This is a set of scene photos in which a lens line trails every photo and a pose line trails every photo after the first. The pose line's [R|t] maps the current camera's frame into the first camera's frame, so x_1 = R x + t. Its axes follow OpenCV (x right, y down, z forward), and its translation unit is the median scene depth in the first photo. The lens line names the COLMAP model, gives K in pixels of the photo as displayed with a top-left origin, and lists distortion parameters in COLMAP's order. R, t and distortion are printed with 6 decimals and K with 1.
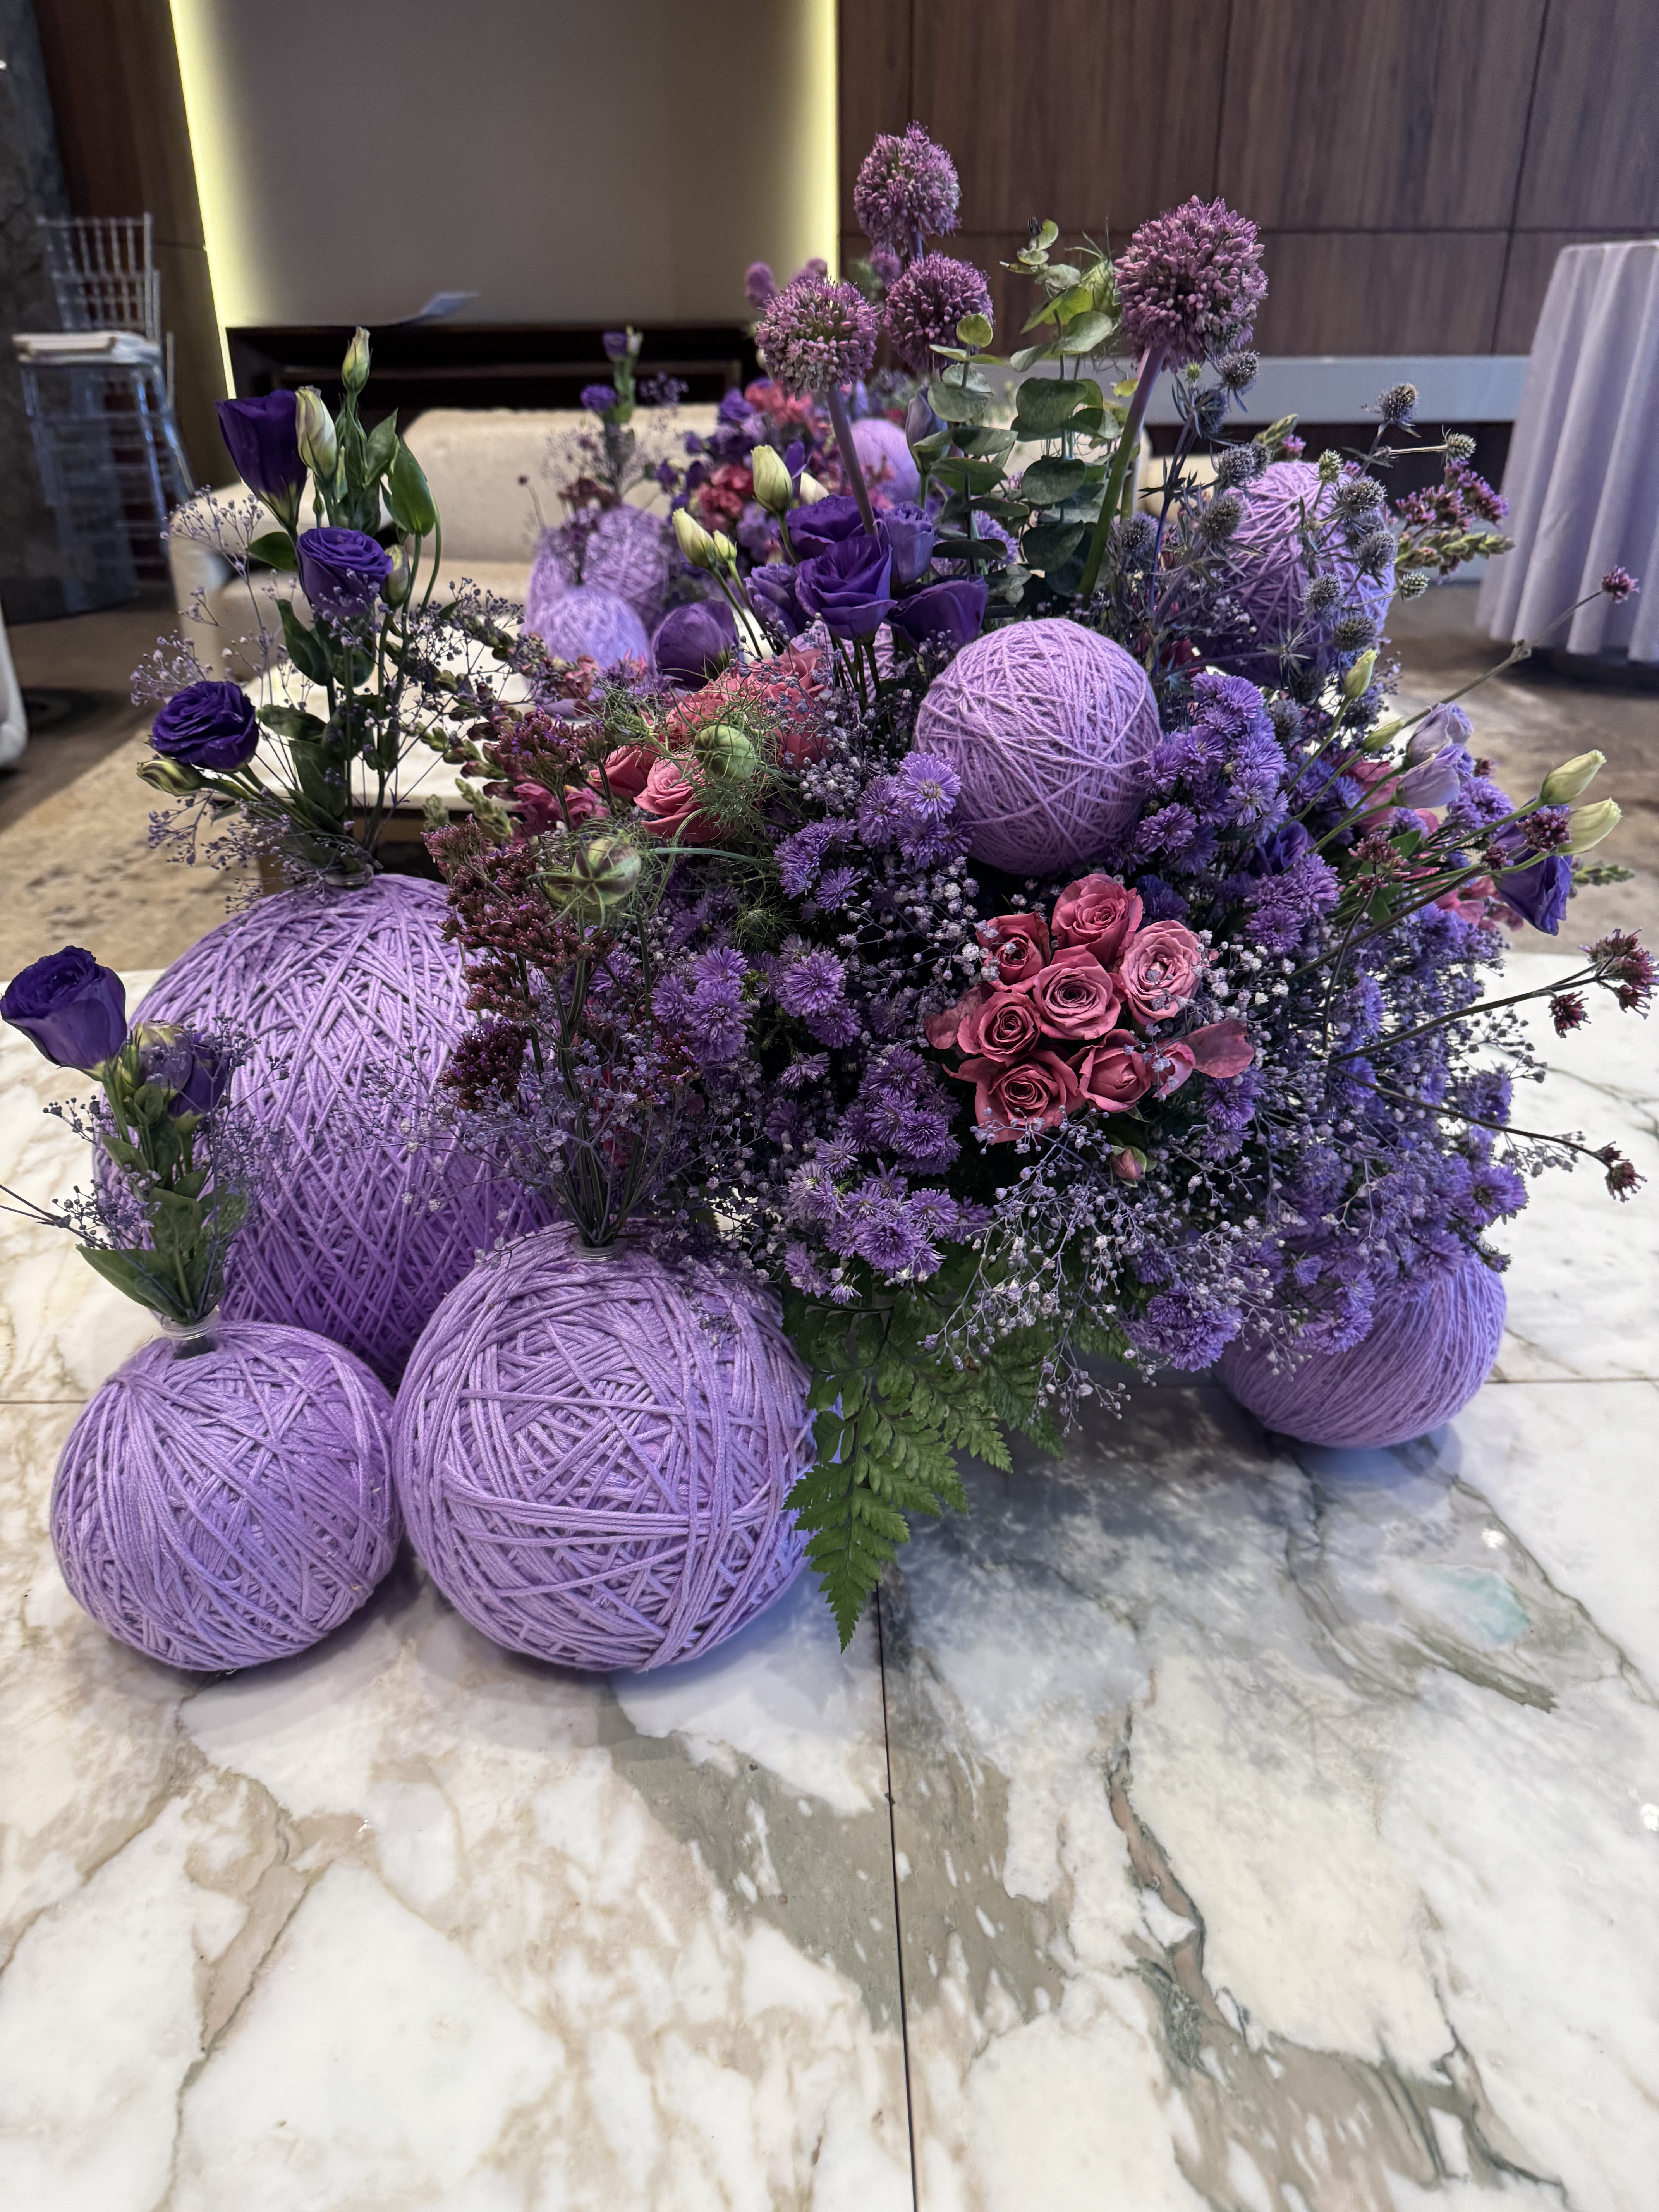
lens RADIAL K [[1565.5, 0, 829.5], [0, 1565.5, 1106.0], [0, 0, 1]] dist [0.075957, -0.116401]
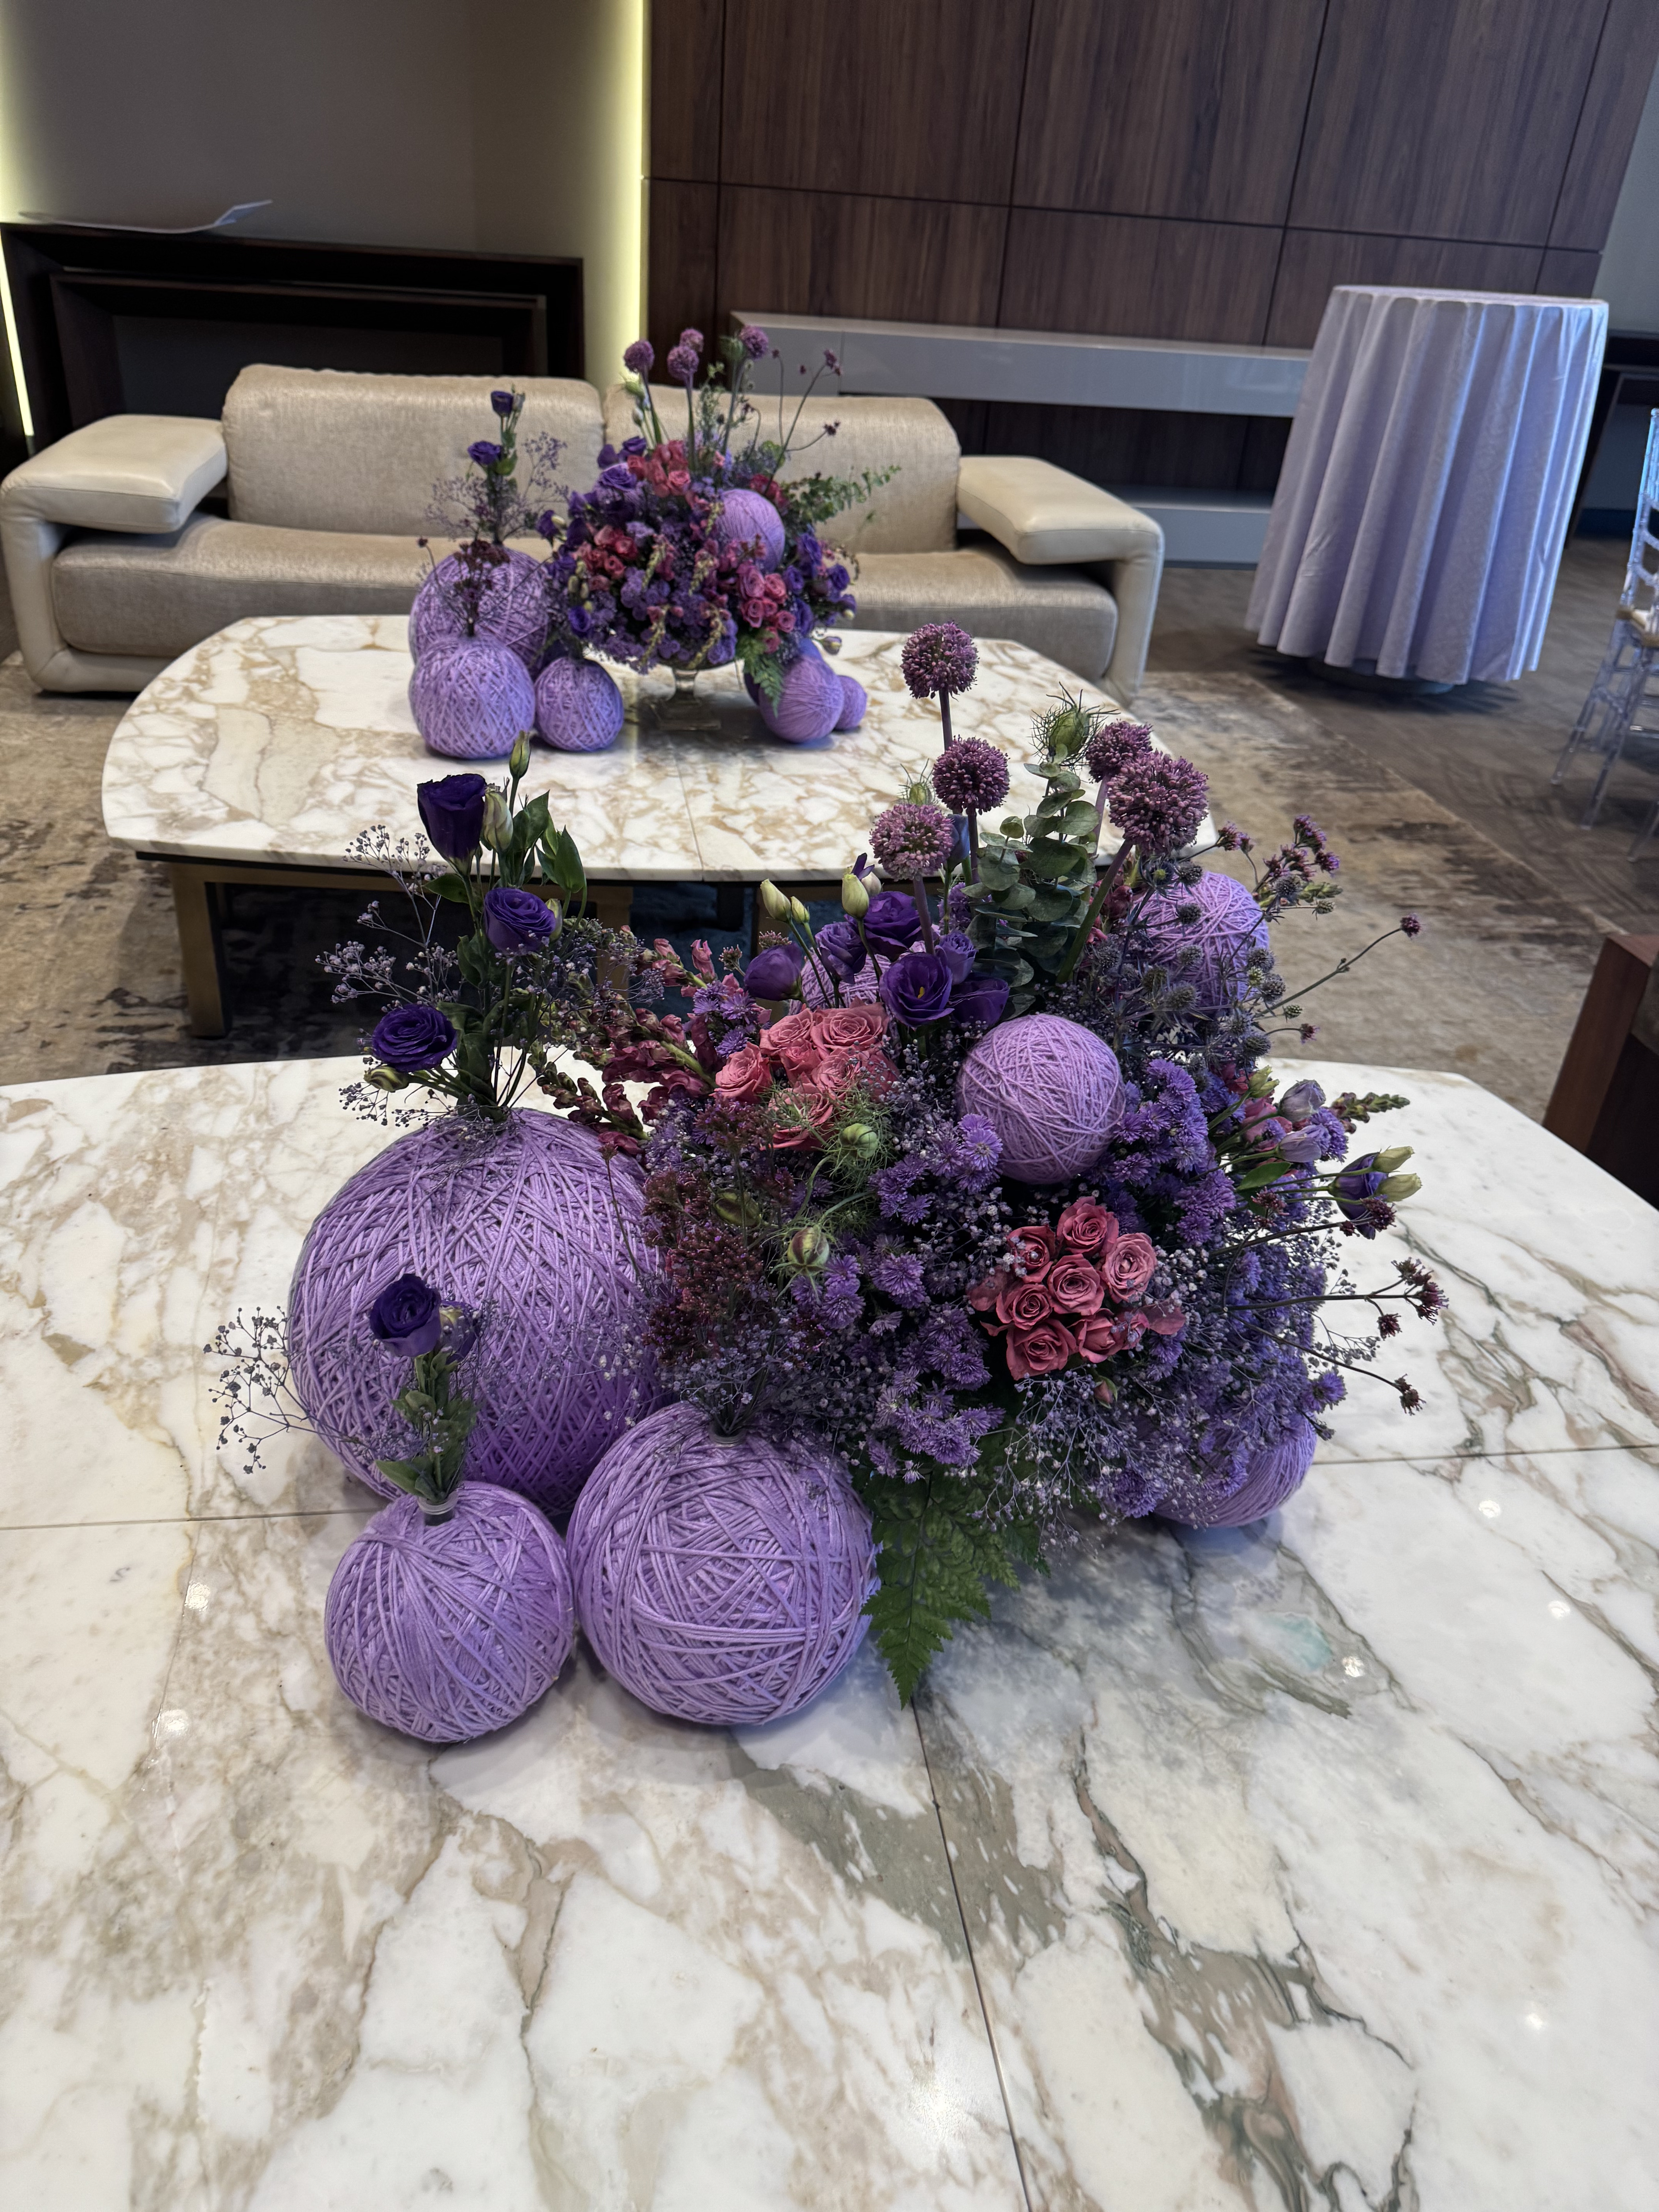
lens RADIAL K [[1562.3, 0, 818.2], [0, 1562.3, 1113.0], [0, 0, 1]] dist [0.130113, -0.228666]
pose [[0.989042, 0.000744, 0.147630, -0.292749], [-0.012442, 0.996850, 0.078330, -0.330900], [-0.147106, -0.079308, 0.985936, -0.415851]]
